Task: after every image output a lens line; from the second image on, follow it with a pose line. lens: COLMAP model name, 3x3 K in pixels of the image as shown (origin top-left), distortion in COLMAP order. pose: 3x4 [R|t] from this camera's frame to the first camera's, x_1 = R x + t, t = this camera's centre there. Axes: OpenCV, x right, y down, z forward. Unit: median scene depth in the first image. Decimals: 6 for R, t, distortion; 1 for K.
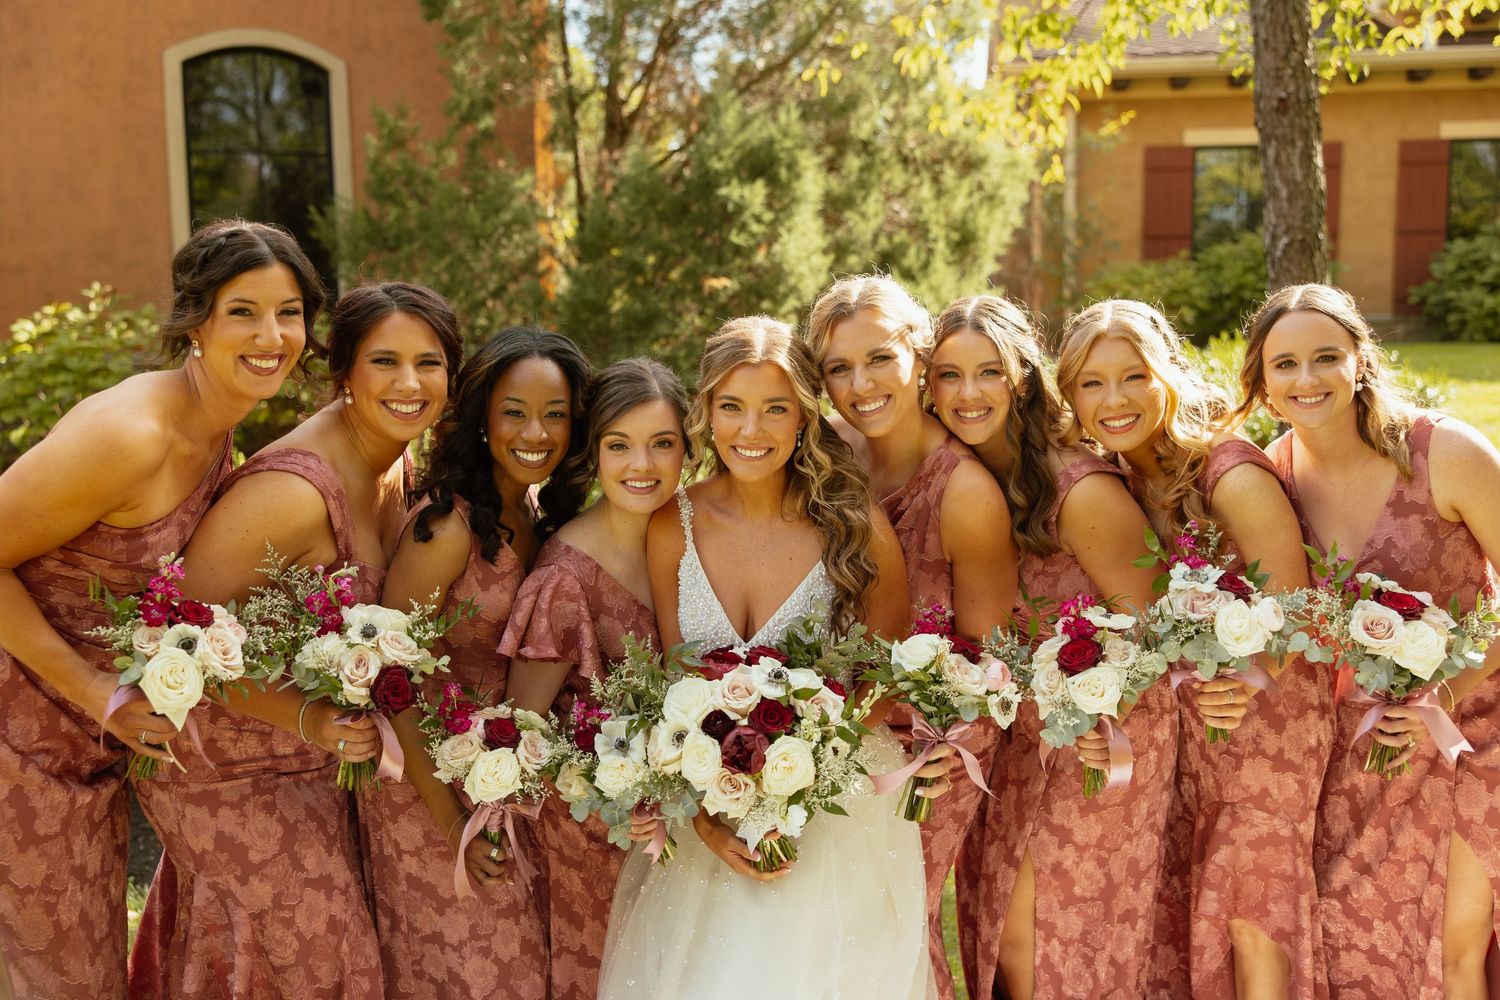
lens RADIAL K [[1319.8, 0, 750.0], [0, 1319.8, 500.0], [0, 0, 1]] dist [-0.112852, -0.003106]
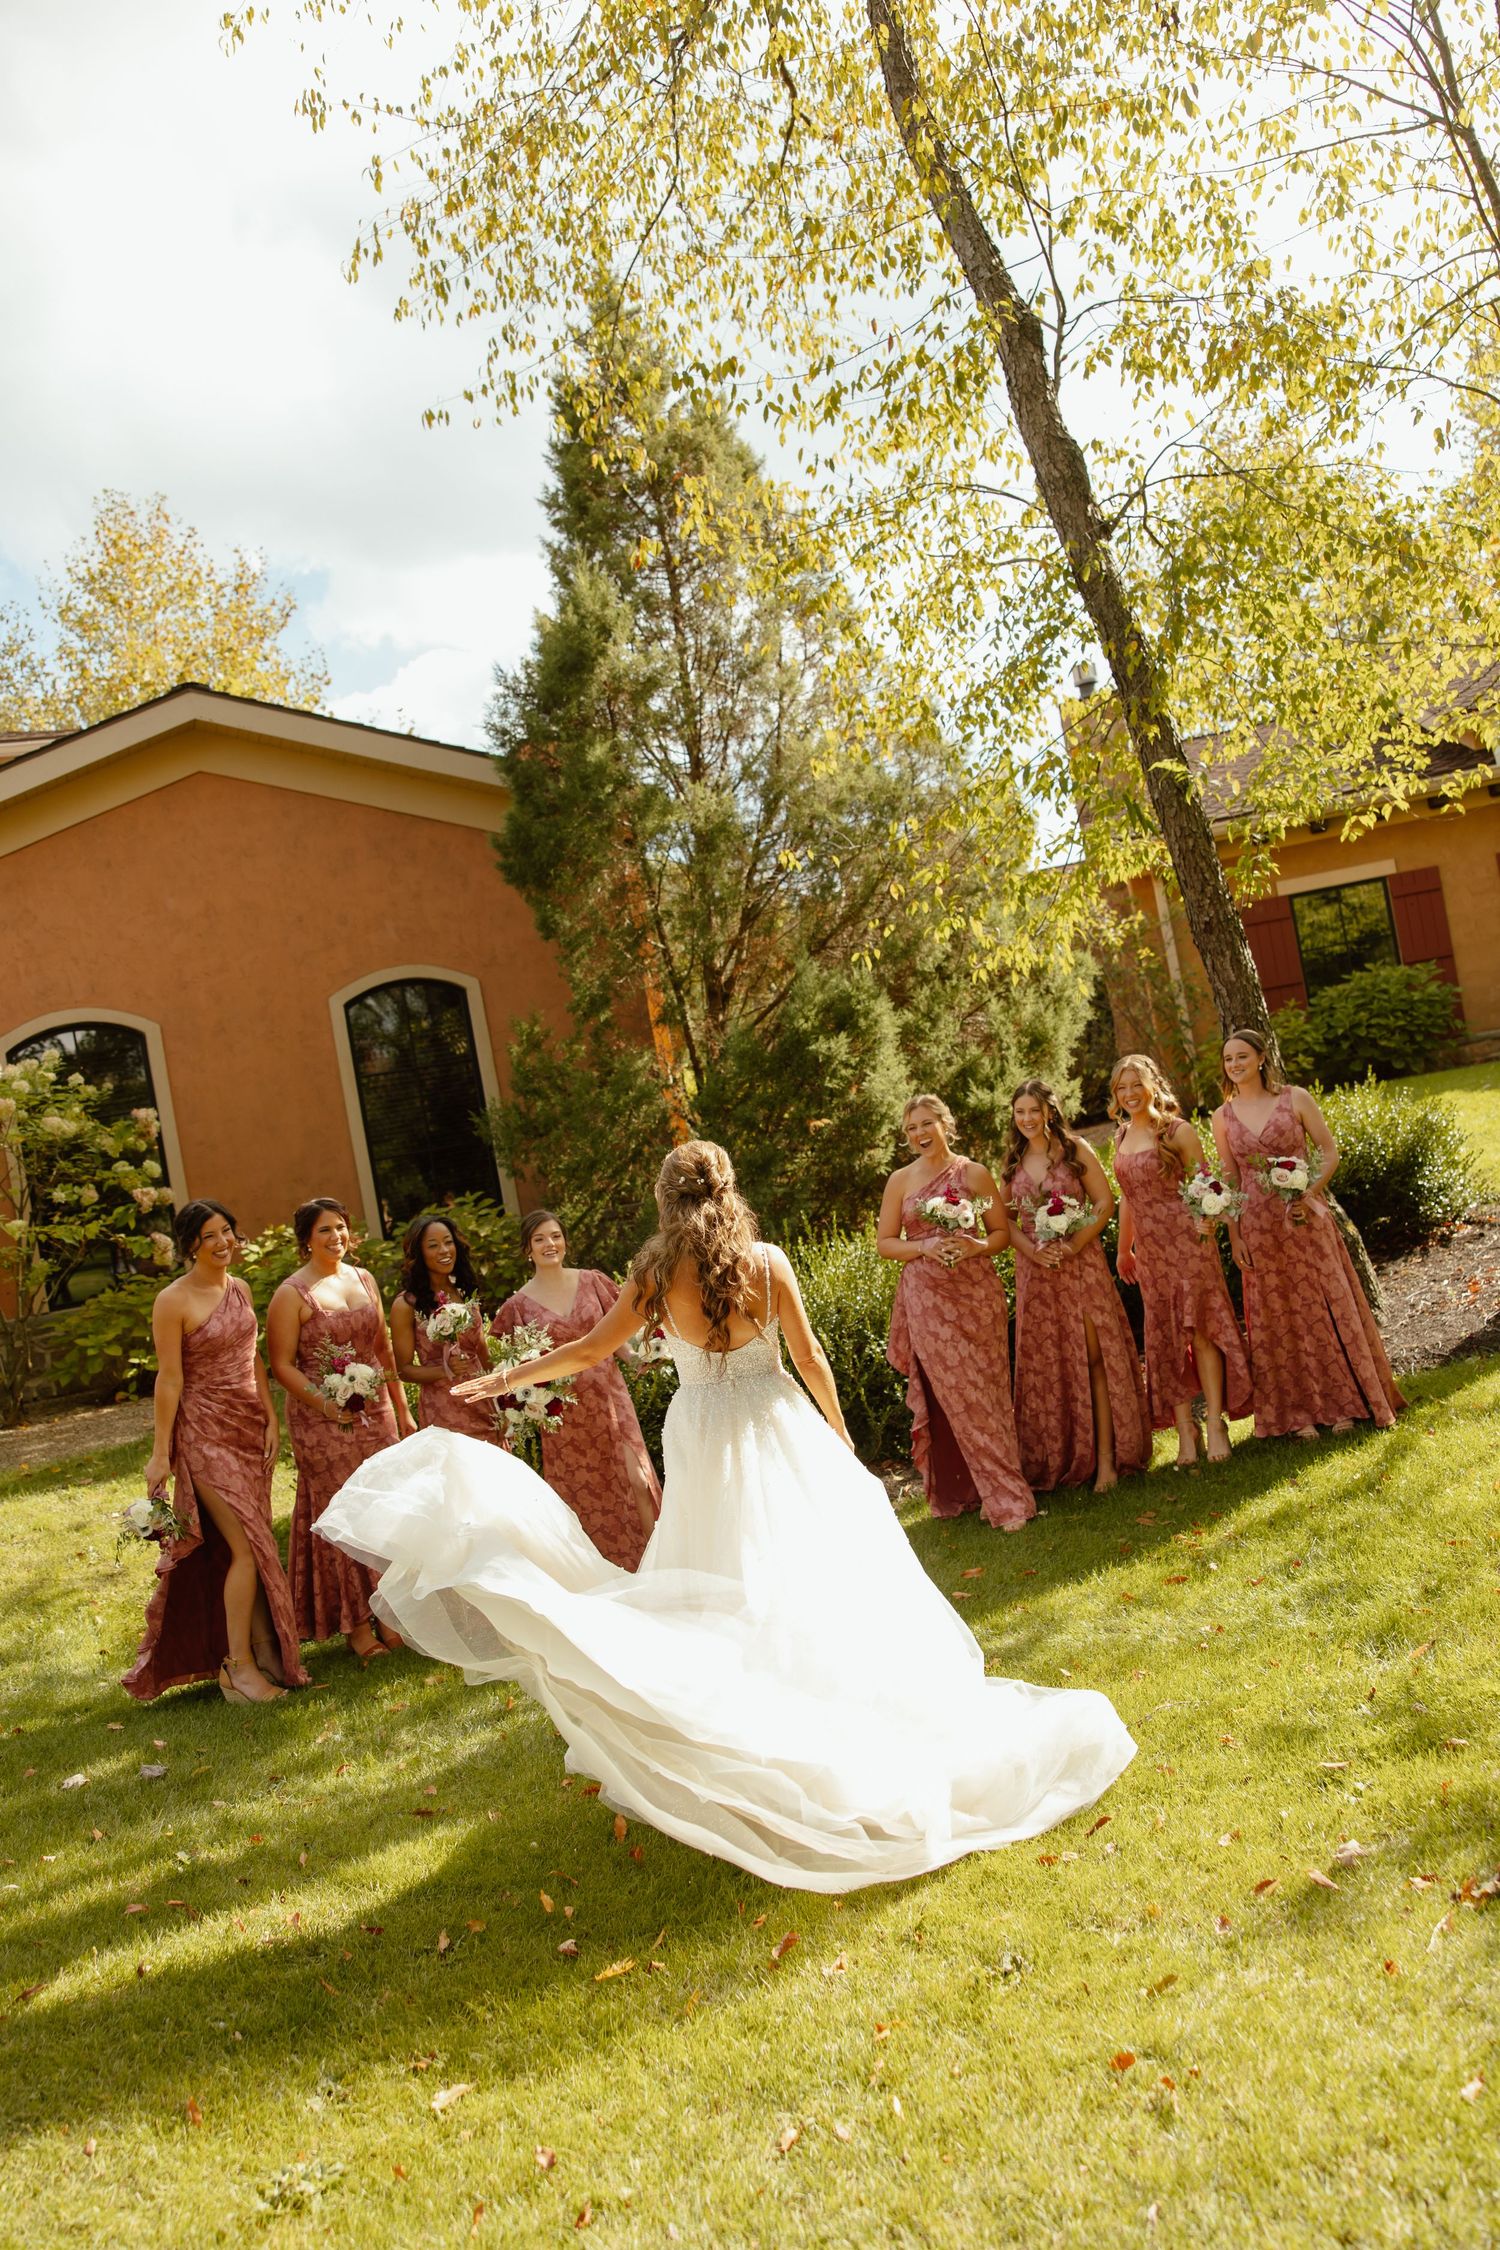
lens RADIAL K [[1625.1, 0, 750.0], [0, 1625.1, 1125.0], [0, 0, 1]] dist [-0.009052, -0.009182]
pose [[0.980805, -0.166070, -0.102188, 0.056999], [0.150706, 0.978158, -0.143159, 0.034334], [0.123730, 0.125010, 0.984410, -0.413202]]
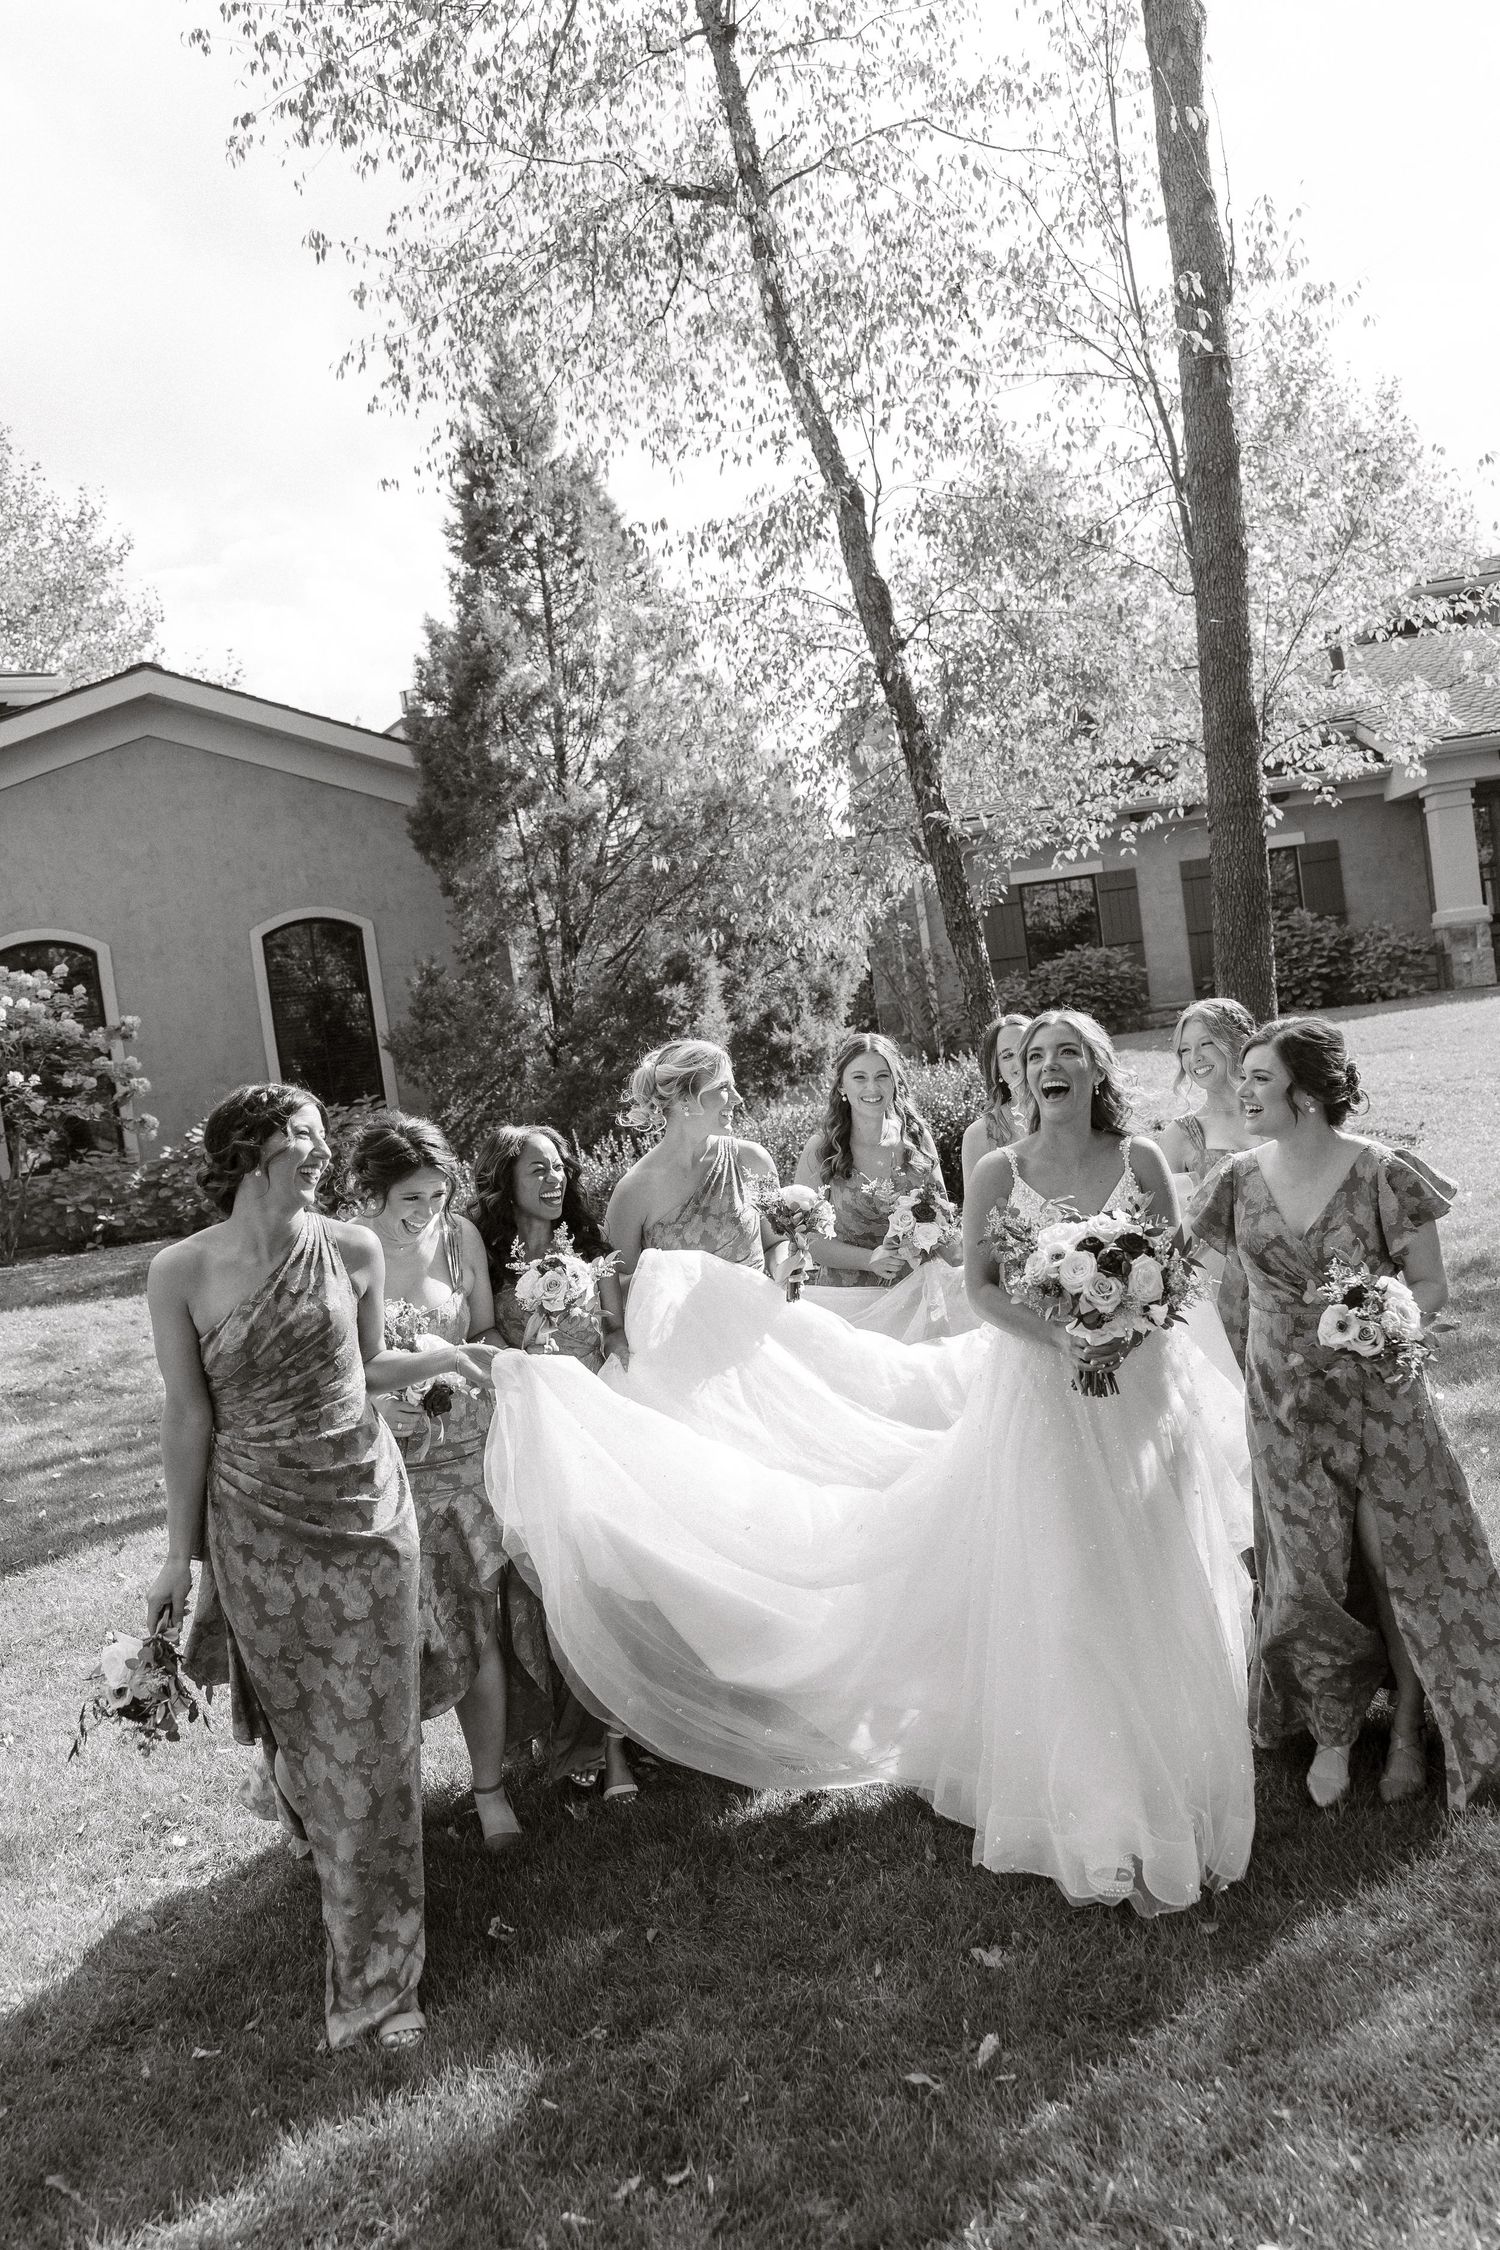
lens RADIAL K [[1625.1, 0, 750.0], [0, 1625.1, 1125.0], [0, 0, 1]] dist [-0.009052, -0.009182]
pose [[0.990956, -0.124637, 0.049715, -0.025539], [0.128479, 0.988189, -0.083516, 0.087326], [-0.038719, 0.089148, 0.995266, -0.827566]]
